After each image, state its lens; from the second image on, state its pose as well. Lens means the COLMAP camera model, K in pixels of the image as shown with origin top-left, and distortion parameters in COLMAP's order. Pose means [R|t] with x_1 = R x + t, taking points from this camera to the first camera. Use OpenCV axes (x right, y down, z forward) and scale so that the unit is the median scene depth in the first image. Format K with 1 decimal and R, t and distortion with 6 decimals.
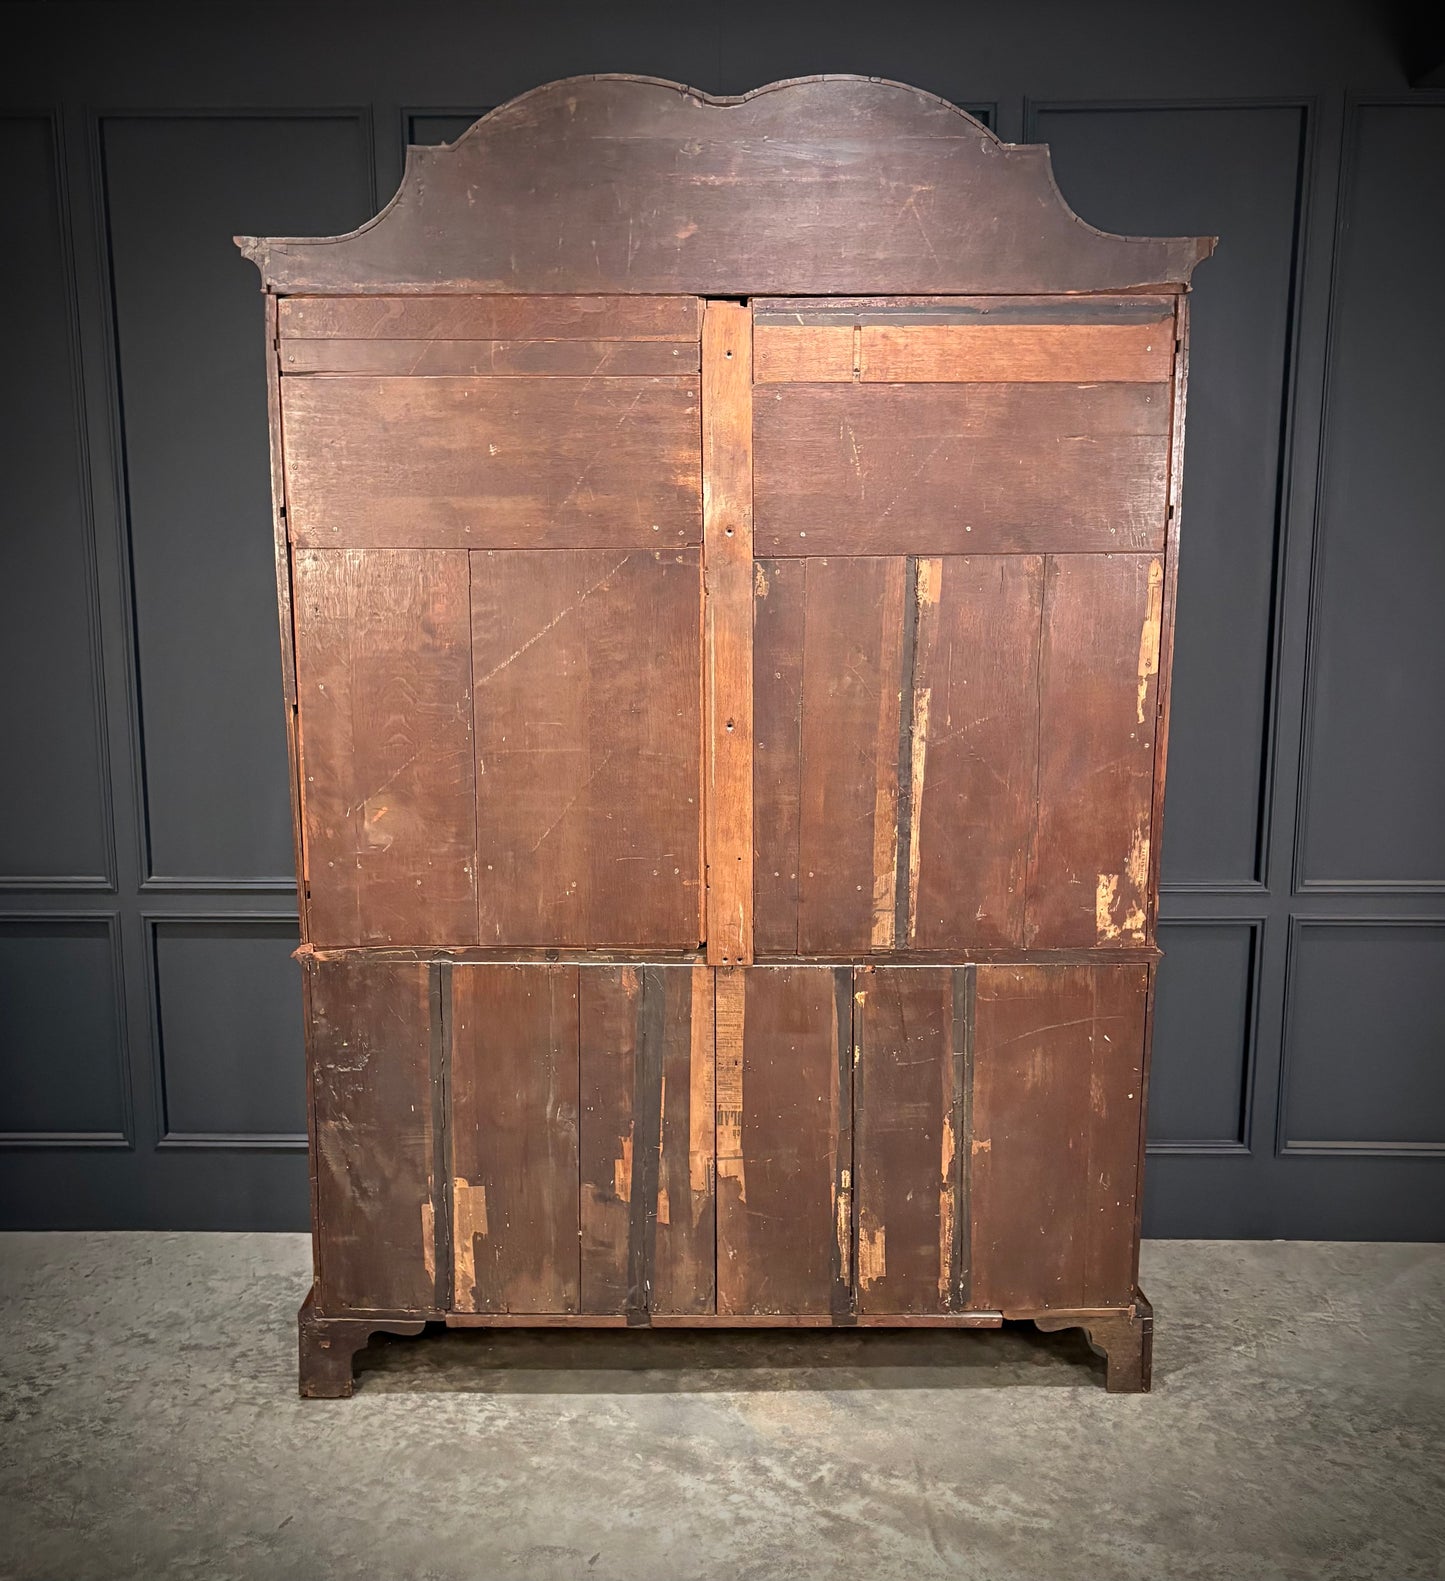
lens RADIAL K [[1520.6, 0, 713.6], [0, 1520.6, 802.7], [0, 0, 1]] dist [0.058968, -0.014028]
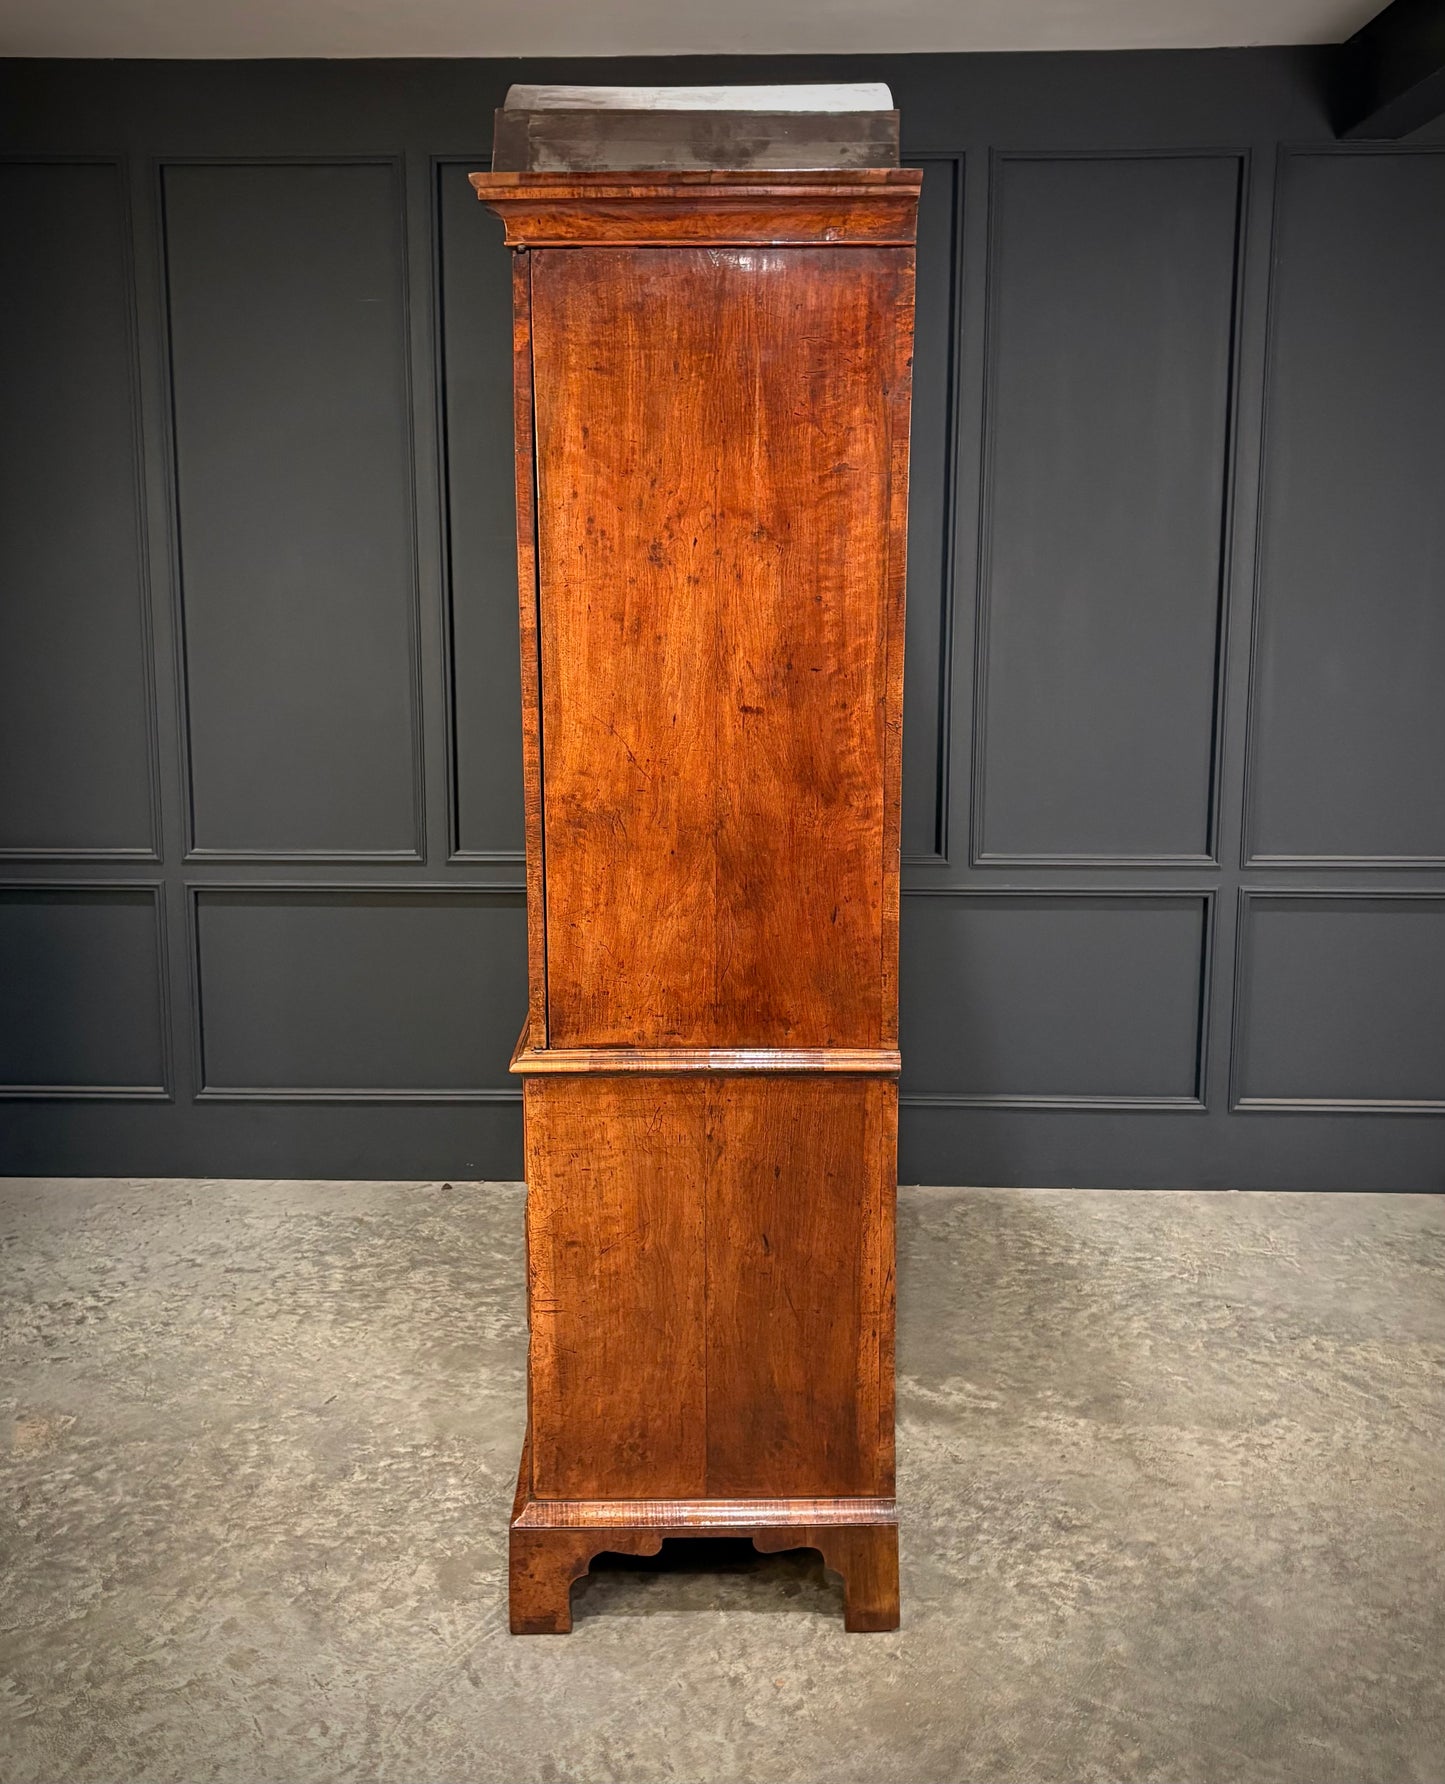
lens RADIAL K [[1661.4, 0, 706.6], [0, 1661.4, 787.1], [0, 0, 1]] dist [0.060084, -0.014380]
pose [[0.999945, 0.003187, -0.010039, 0.012344], [-0.003346, 0.999870, -0.015794, 0.026814], [0.009987, 0.015826, 0.999825, -0.229608]]
